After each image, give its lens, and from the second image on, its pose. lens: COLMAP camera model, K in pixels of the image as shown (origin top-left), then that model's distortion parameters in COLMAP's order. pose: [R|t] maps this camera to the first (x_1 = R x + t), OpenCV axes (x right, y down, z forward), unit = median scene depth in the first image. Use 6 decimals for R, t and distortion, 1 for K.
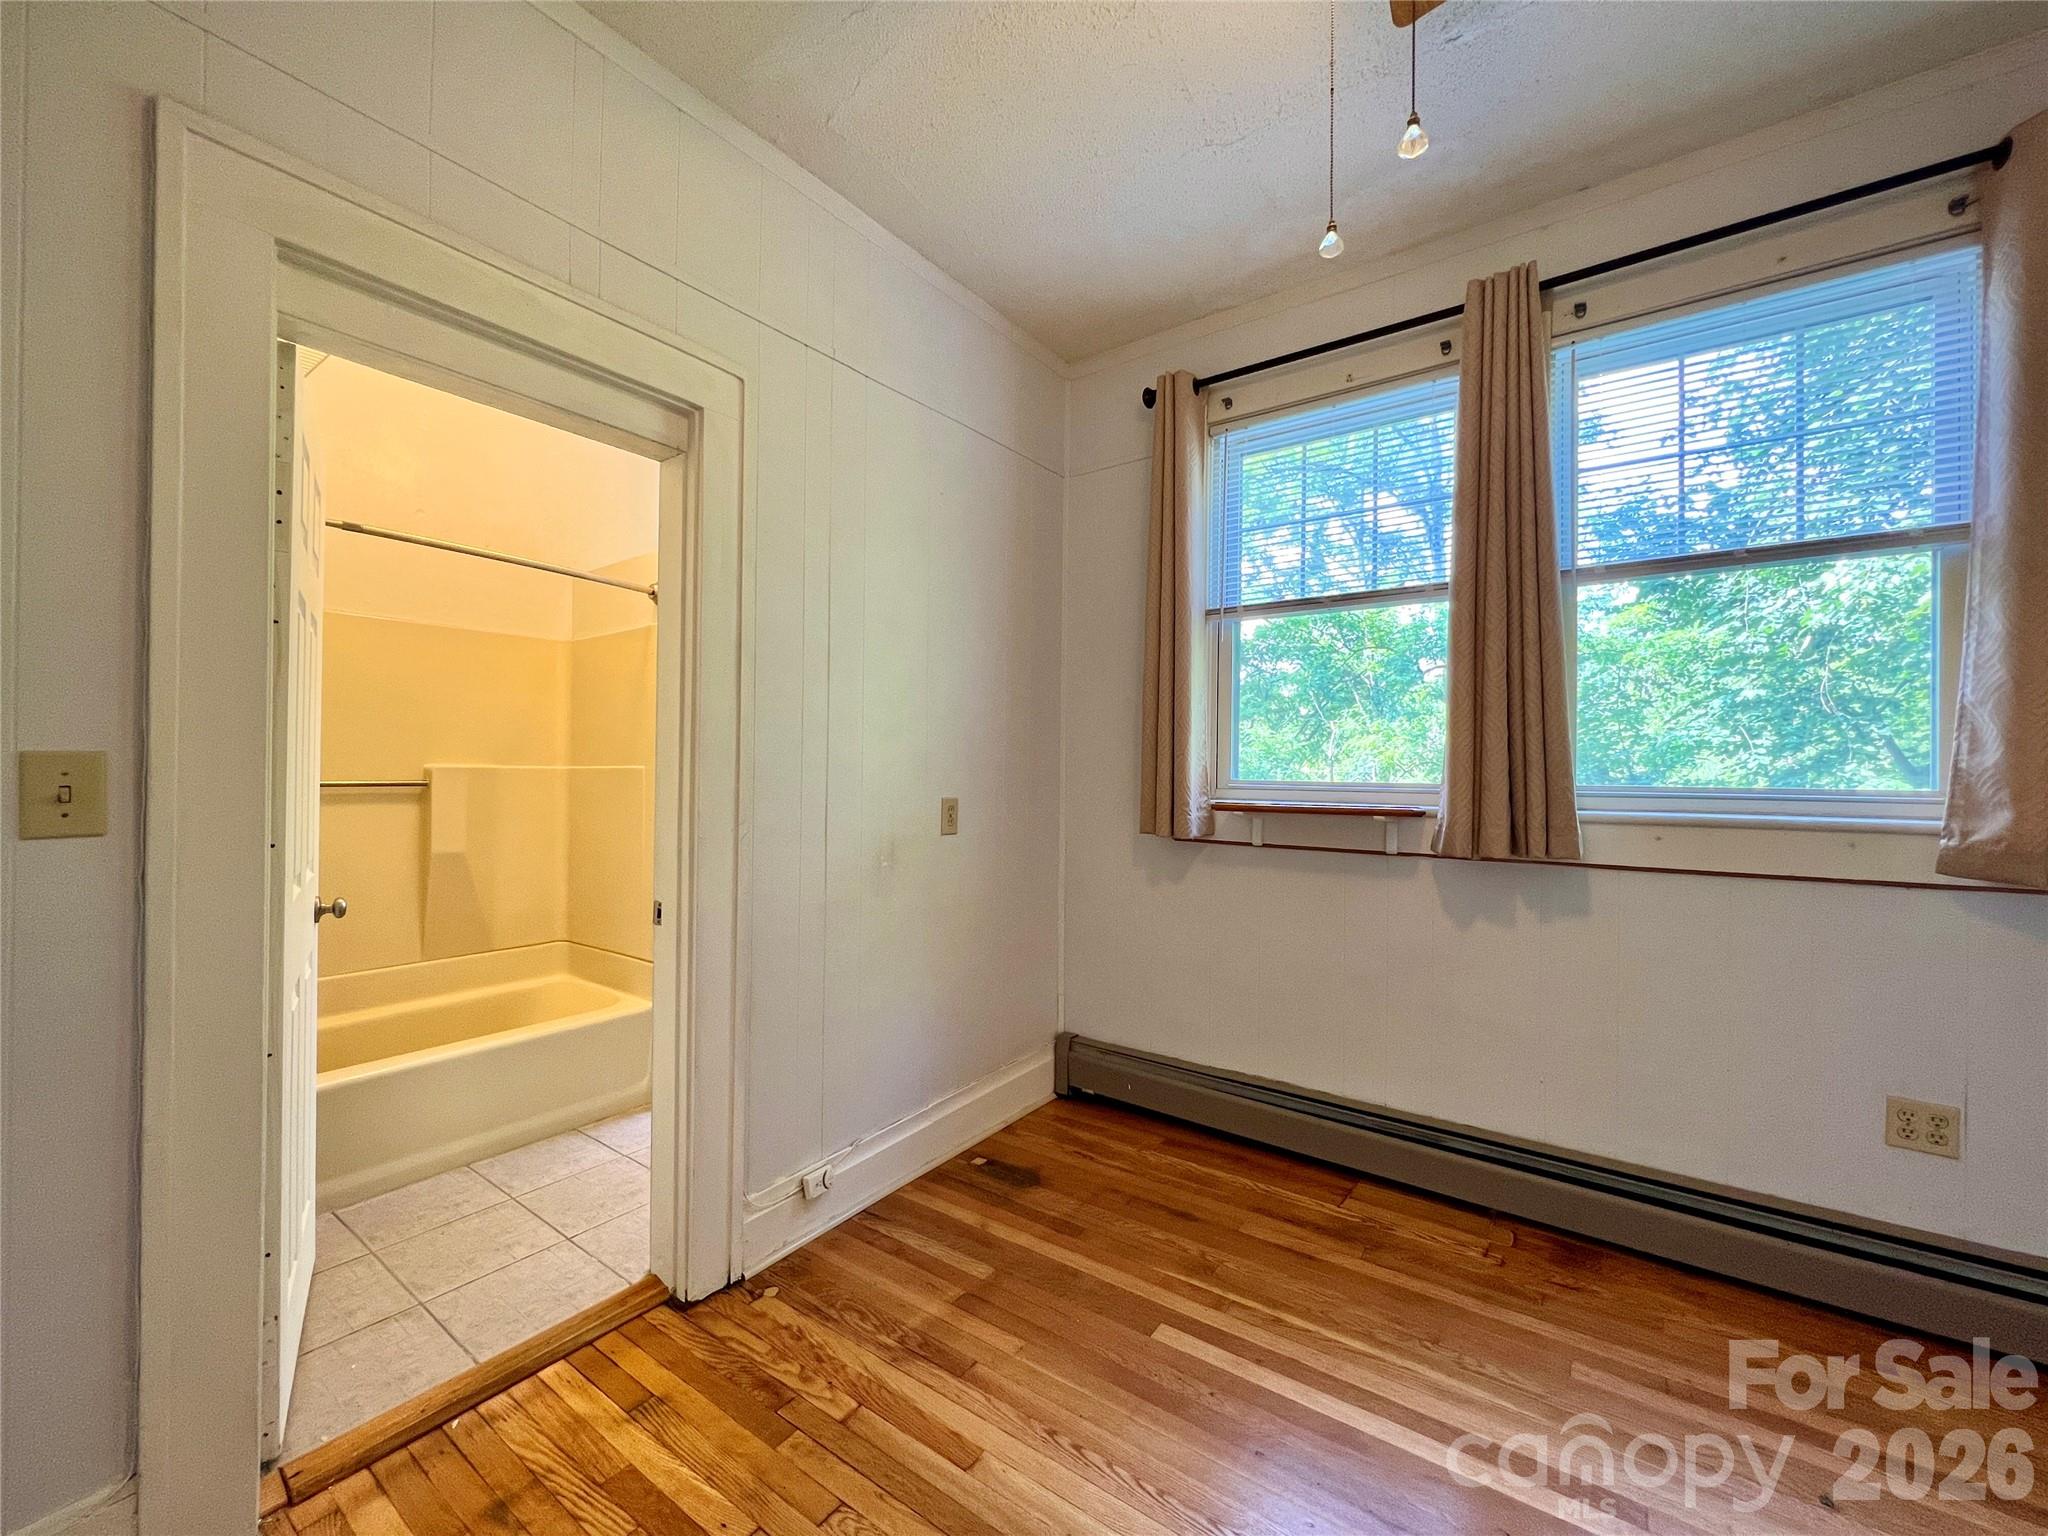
lens RADIAL K [[816.6, 0, 1028.9], [0, 816.6, 768.5], [0, 0, 1]] dist [-0.003433, 0.001112]
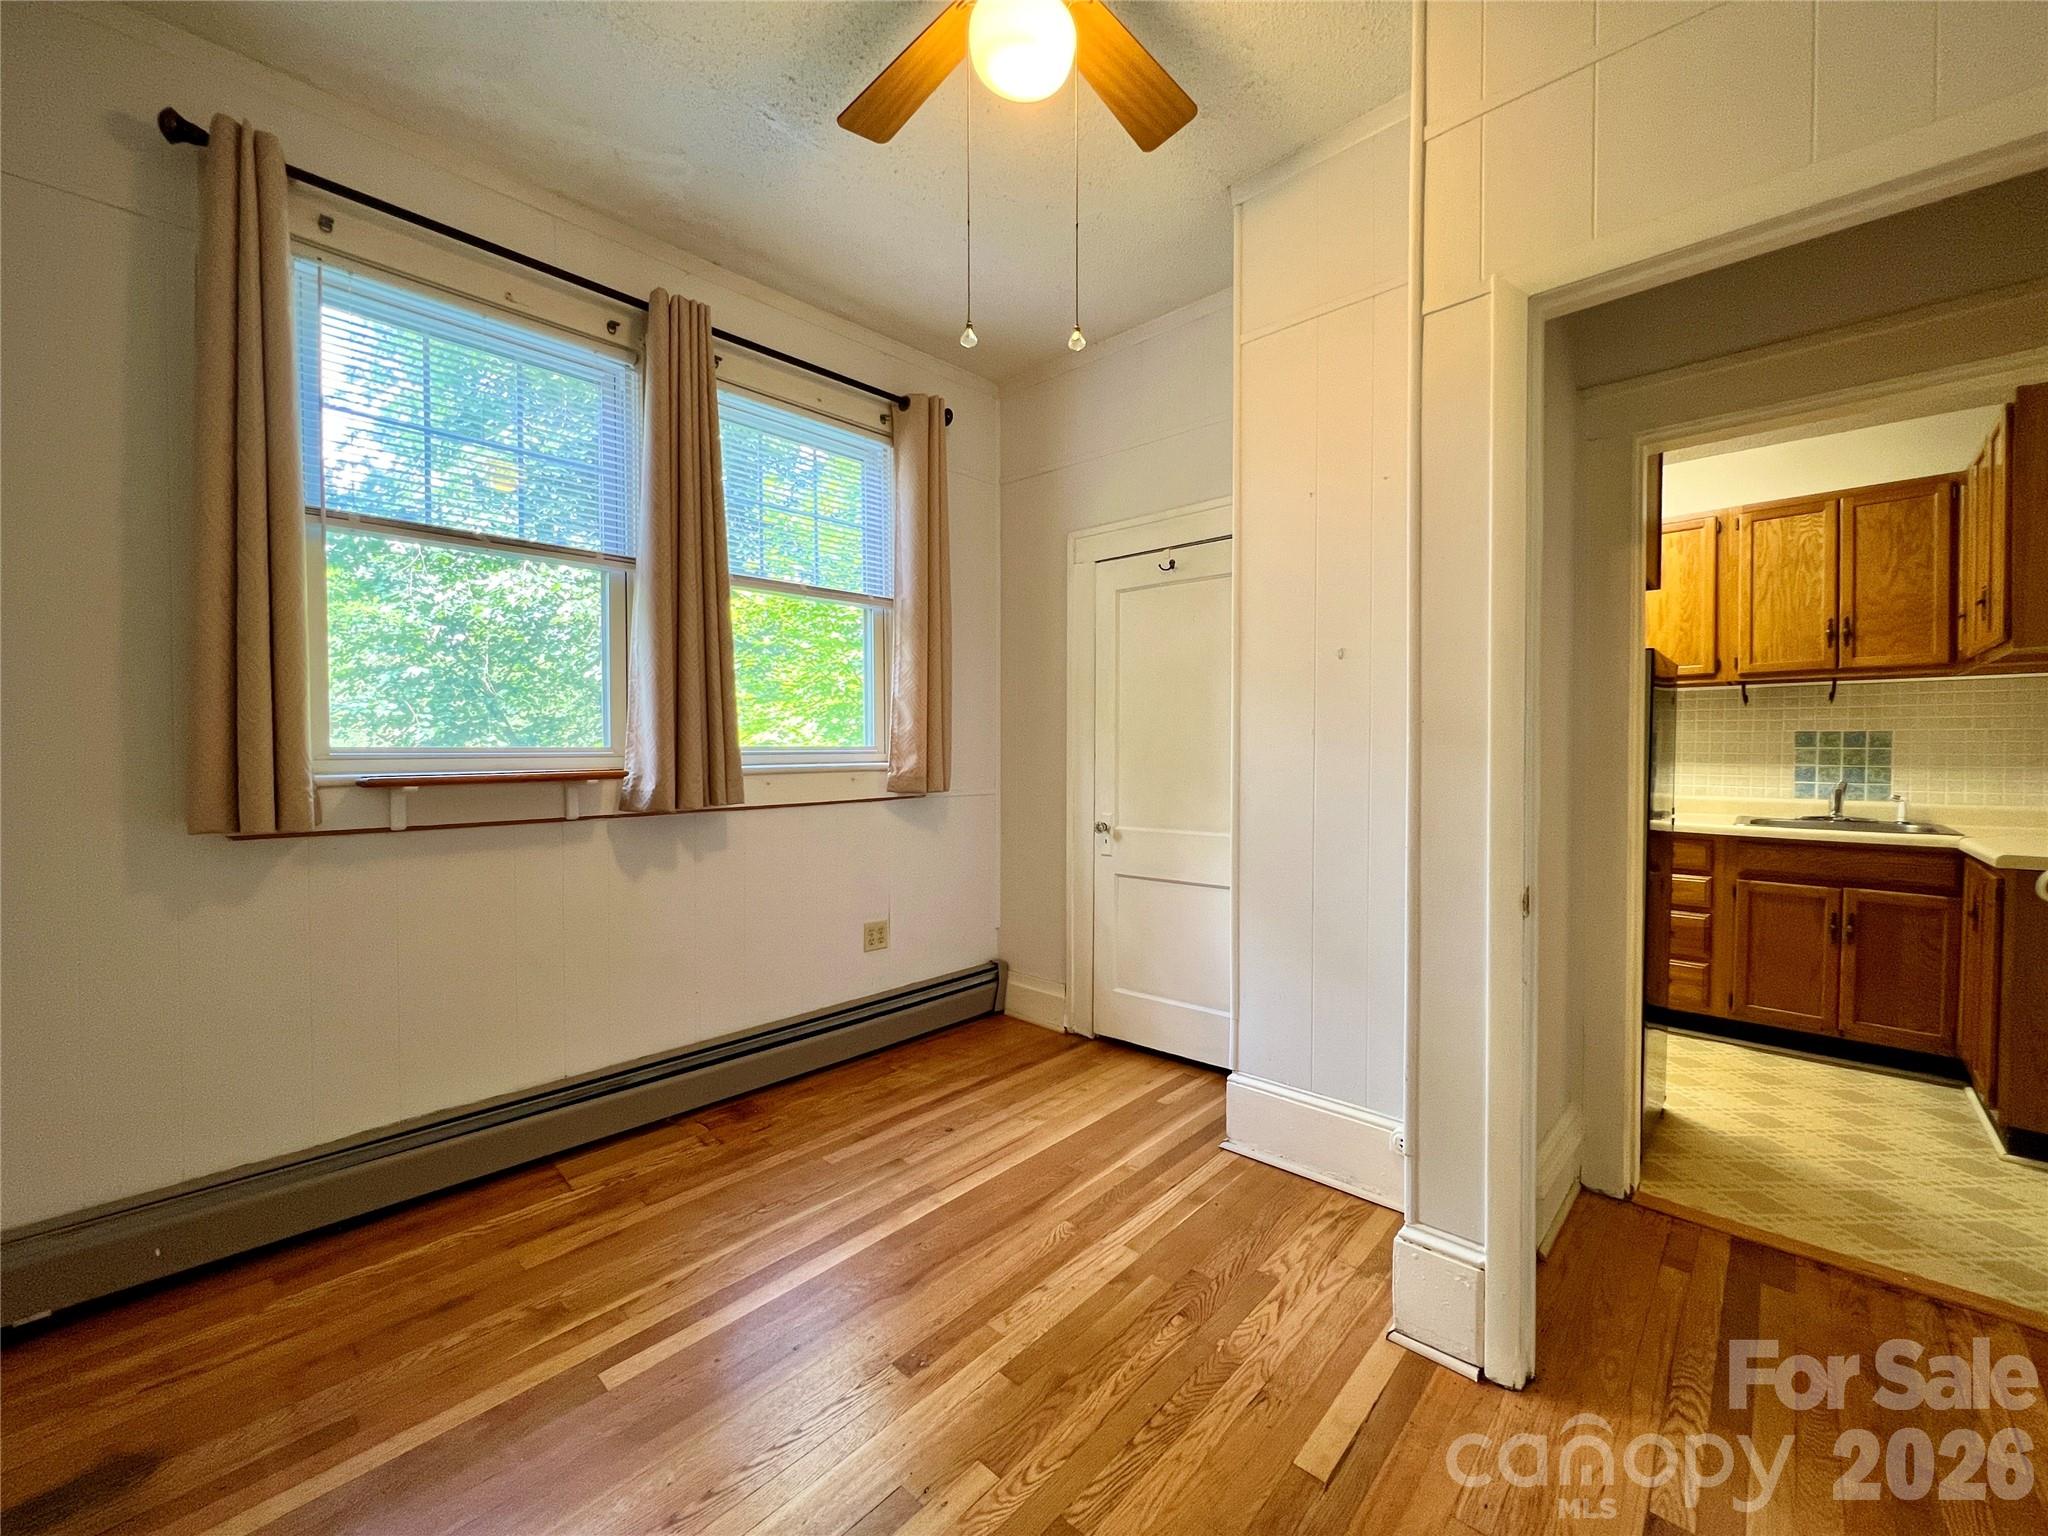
lens RADIAL K [[816.6, 0, 1029.4], [0, 816.6, 757.8], [0, 0, 1]] dist [-0.003433, 0.001112]
pose [[0.135795, -0.028844, 0.990317, -0.504688], [-0.003266, 0.999558, 0.029561, -0.000058], [-0.990732, -0.007249, 0.135641, 0.359568]]
